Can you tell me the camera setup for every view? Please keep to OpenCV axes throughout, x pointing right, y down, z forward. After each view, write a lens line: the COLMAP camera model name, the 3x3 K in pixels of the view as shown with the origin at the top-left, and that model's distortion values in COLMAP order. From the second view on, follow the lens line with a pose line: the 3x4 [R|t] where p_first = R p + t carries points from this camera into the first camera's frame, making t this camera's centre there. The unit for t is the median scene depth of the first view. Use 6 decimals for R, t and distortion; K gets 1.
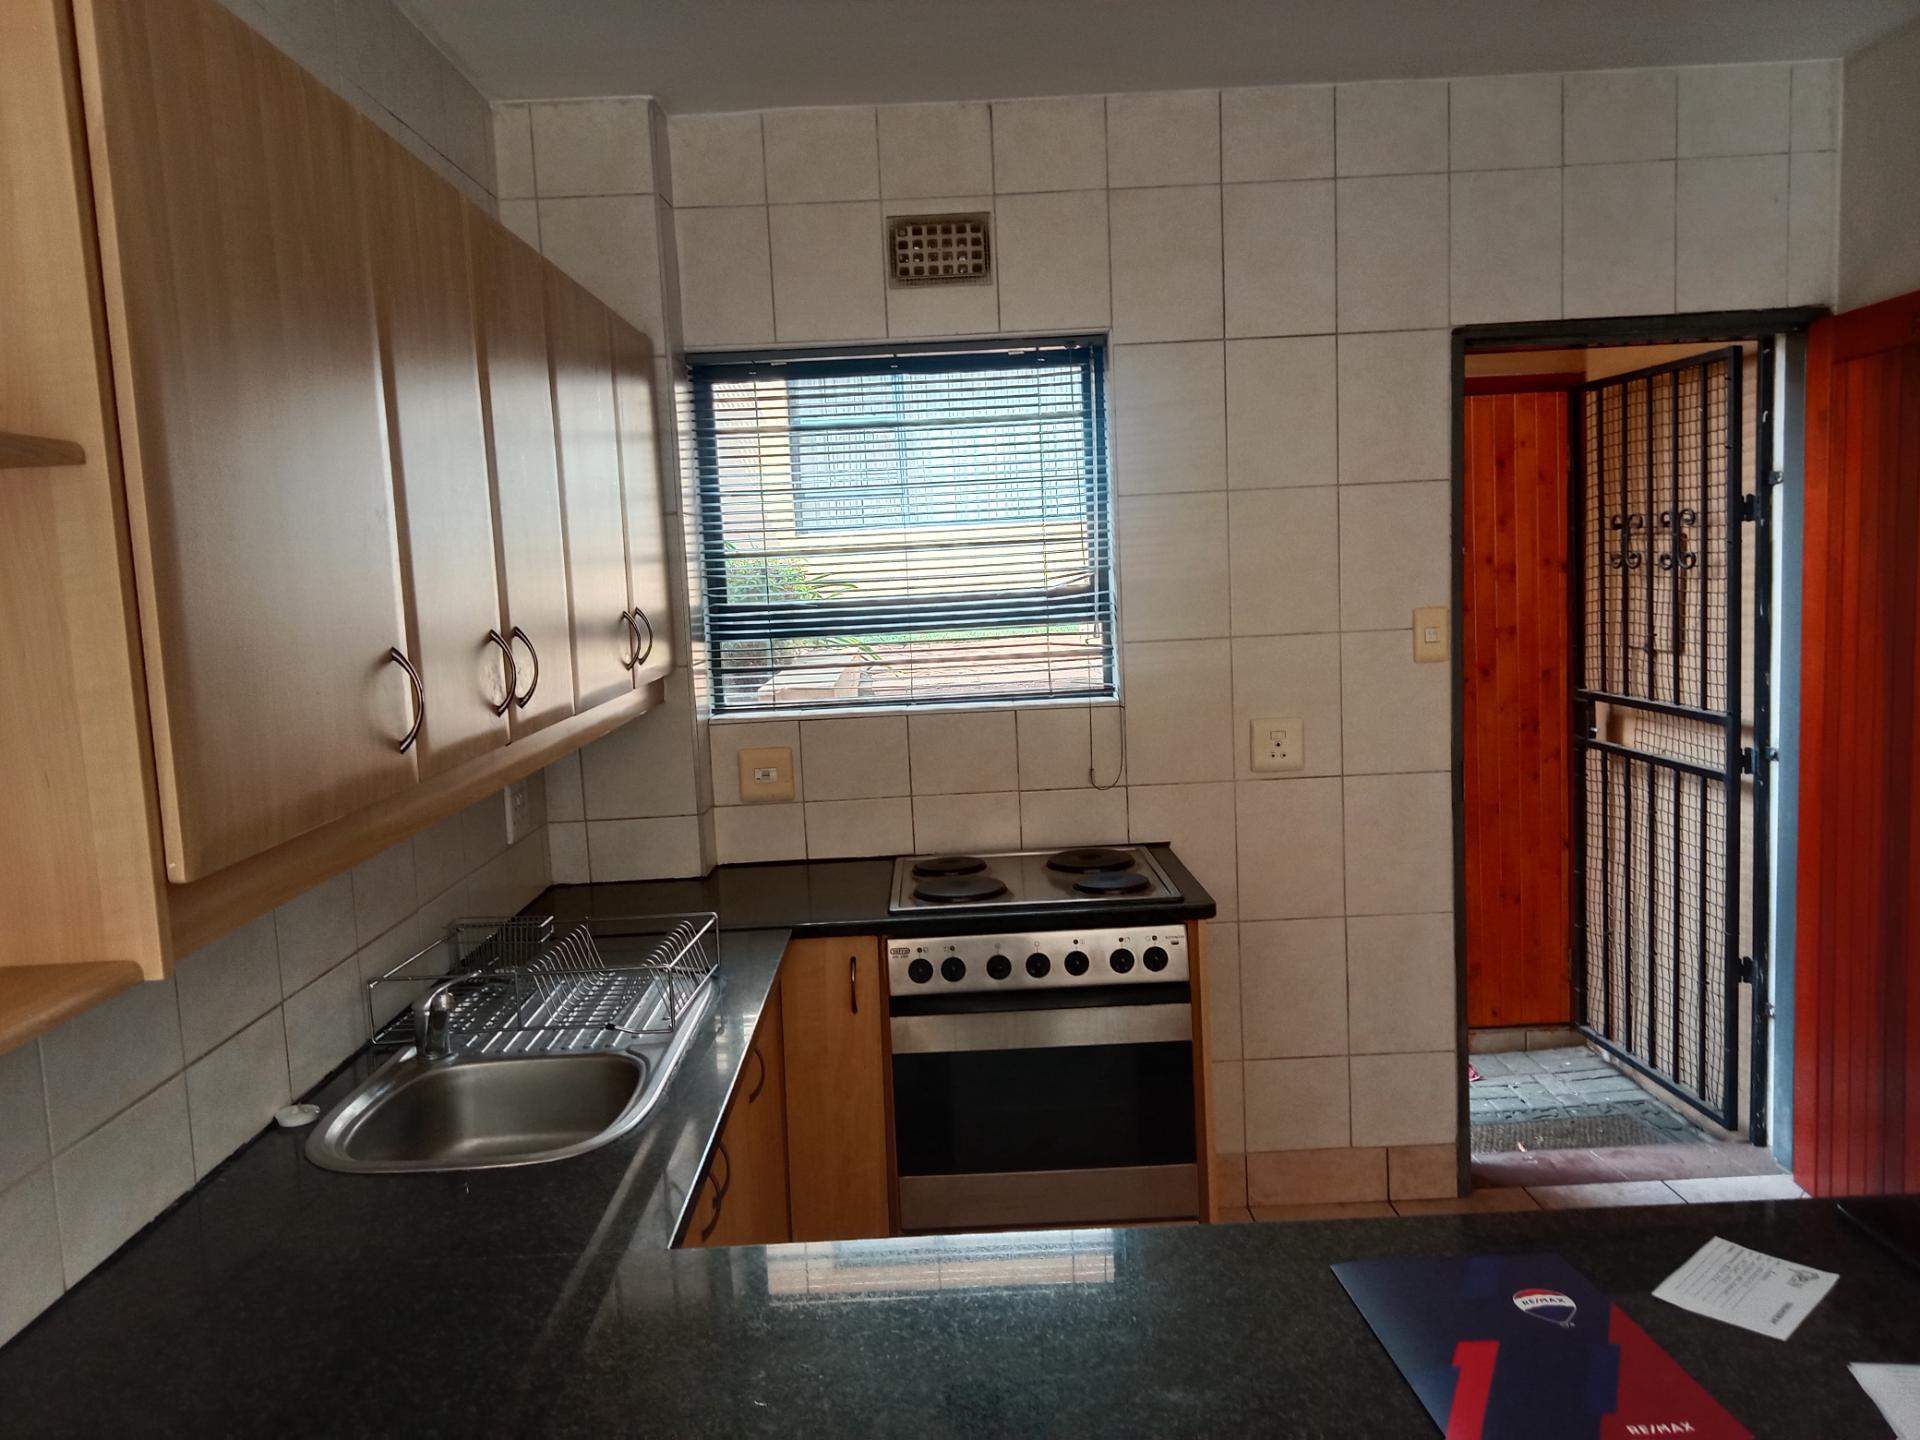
lens RADIAL K [[1437.9, 0, 956.6], [0, 1437.9, 714.8], [0, 0, 1]] dist [0.008075, 0.000916]
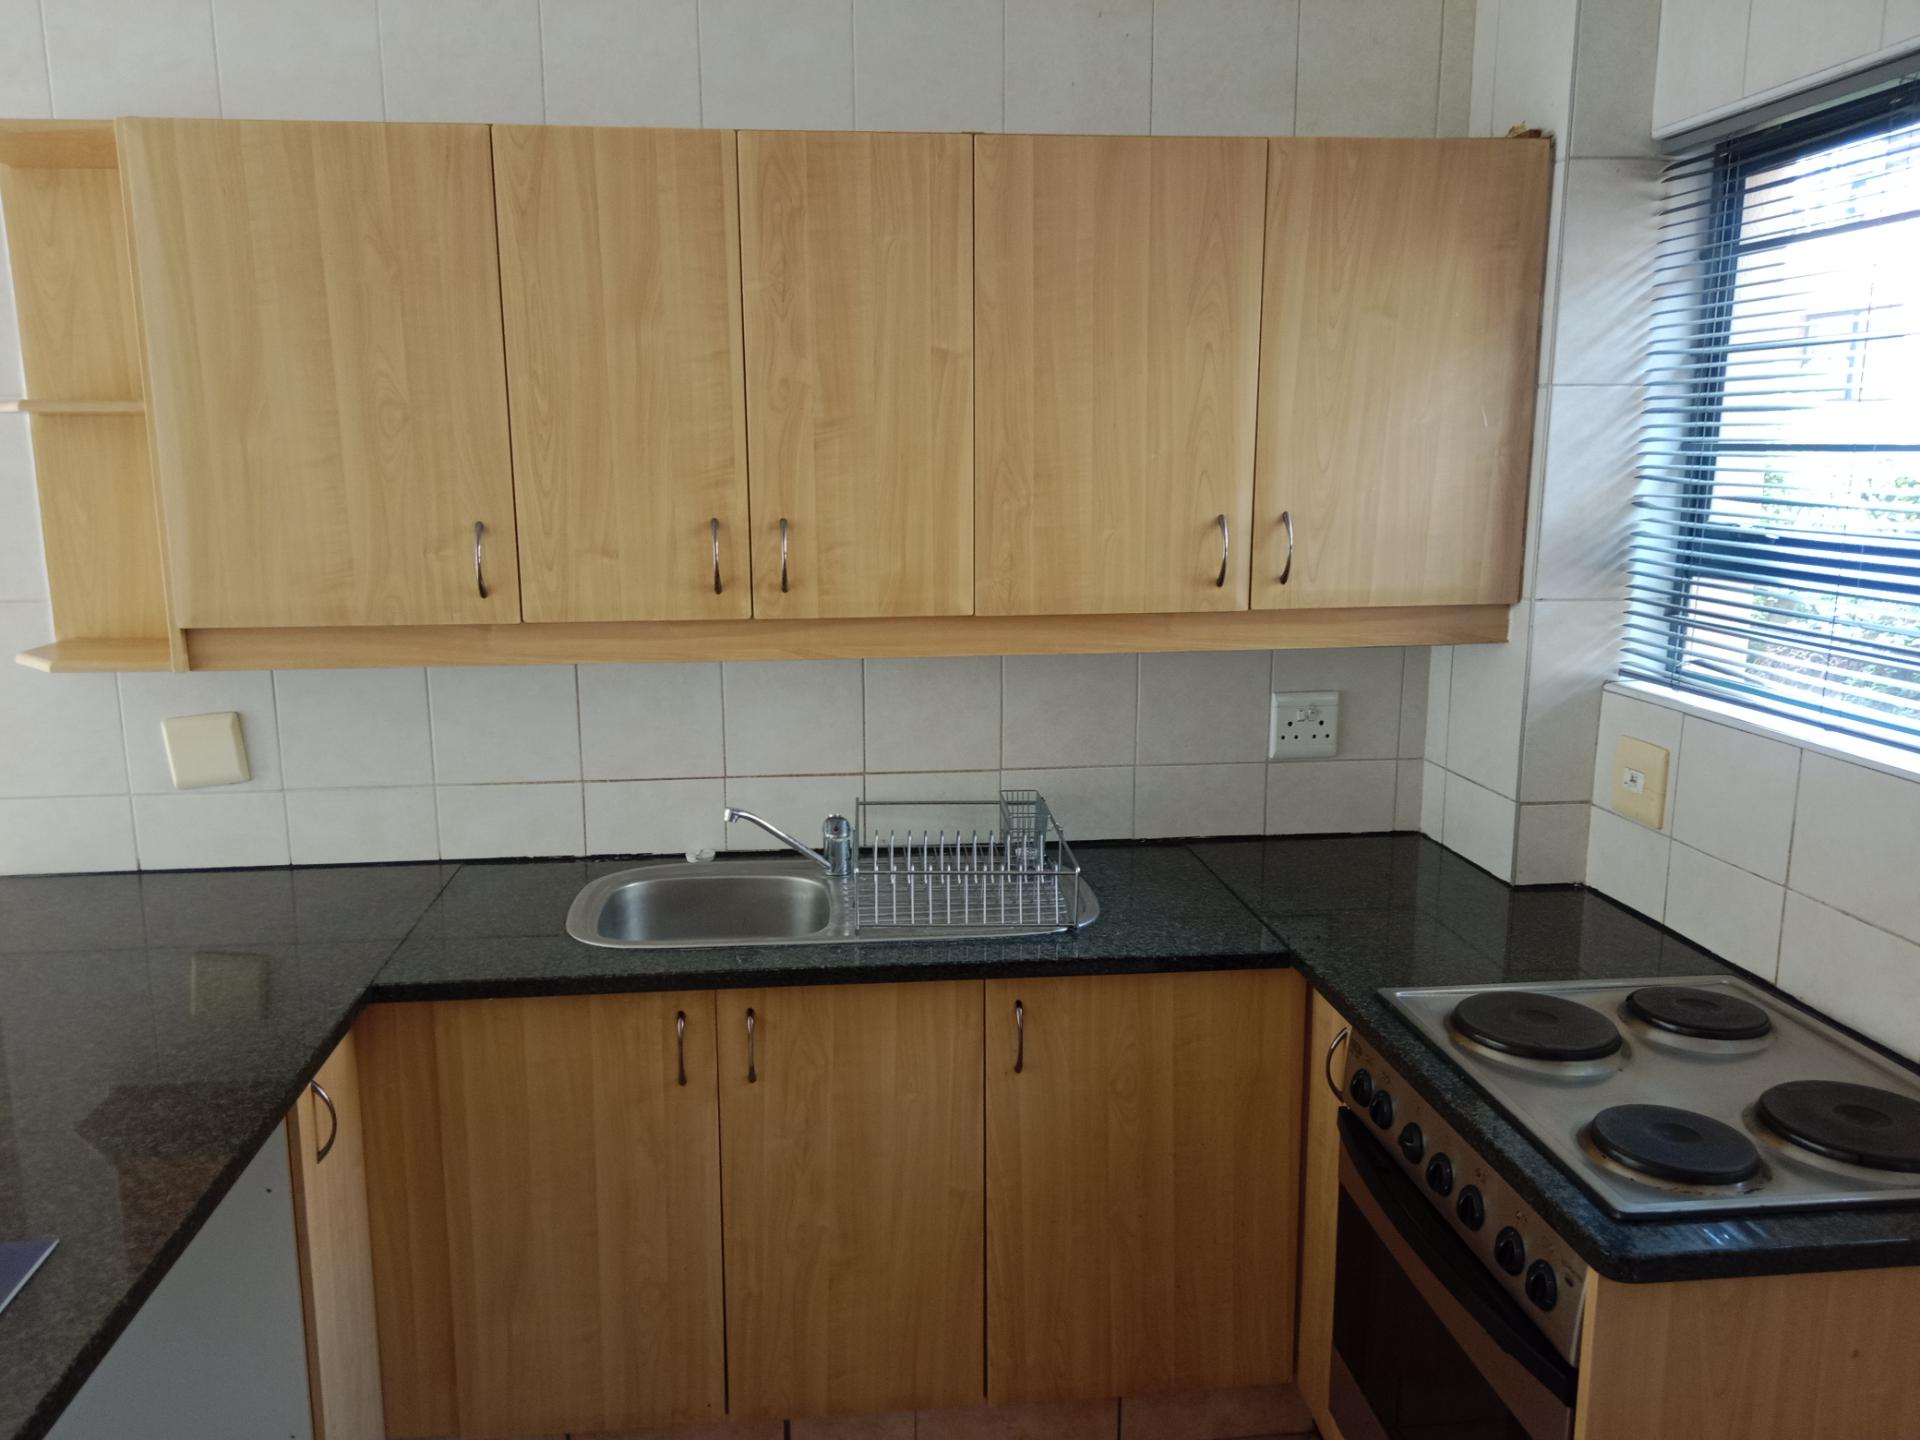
lens RADIAL K [[1437.9, 0, 958.4], [0, 1437.9, 721.2], [0, 0, 1]] dist [0.008075, 0.000916]
pose [[0.107073, 0.236767, -0.965648, 0.355221], [-0.112377, 0.967890, 0.224856, -0.075374], [0.987880, 0.084441, 0.130243, 0.443014]]
